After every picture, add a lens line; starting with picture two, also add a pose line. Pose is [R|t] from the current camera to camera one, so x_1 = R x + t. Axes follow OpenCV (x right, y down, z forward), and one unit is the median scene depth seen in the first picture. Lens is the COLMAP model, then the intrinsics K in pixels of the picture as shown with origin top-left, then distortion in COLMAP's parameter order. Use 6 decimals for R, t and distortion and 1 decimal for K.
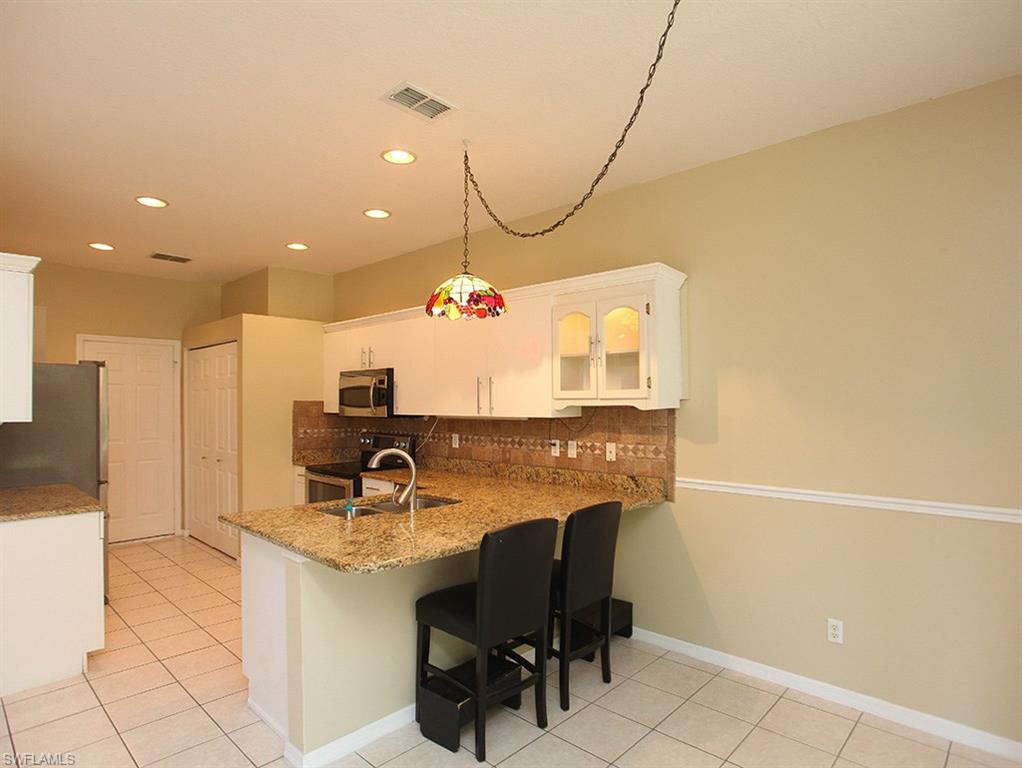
lens RADIAL K [[567.8, 0, 511.0], [0, 567.8, 384.0], [0, 0, 1]] dist [-0.031360, -0.000030]
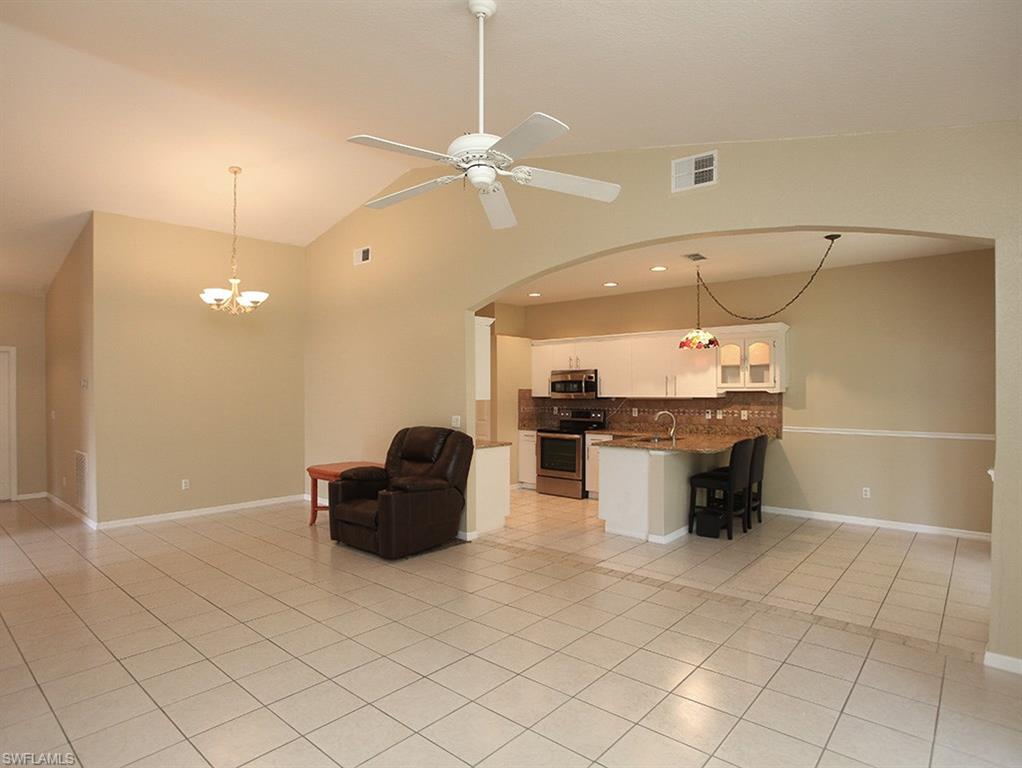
lens RADIAL K [[545.0, 0, 542.4], [0, 545.0, 380.5], [0, 0, 1]] dist [0.000366, 0.000082]
pose [[0.996669, -0.001403, 0.081542, -0.641989], [0.000258, 0.999901, 0.014041, -0.023006], [-0.081554, -0.013974, 0.996571, -0.765672]]
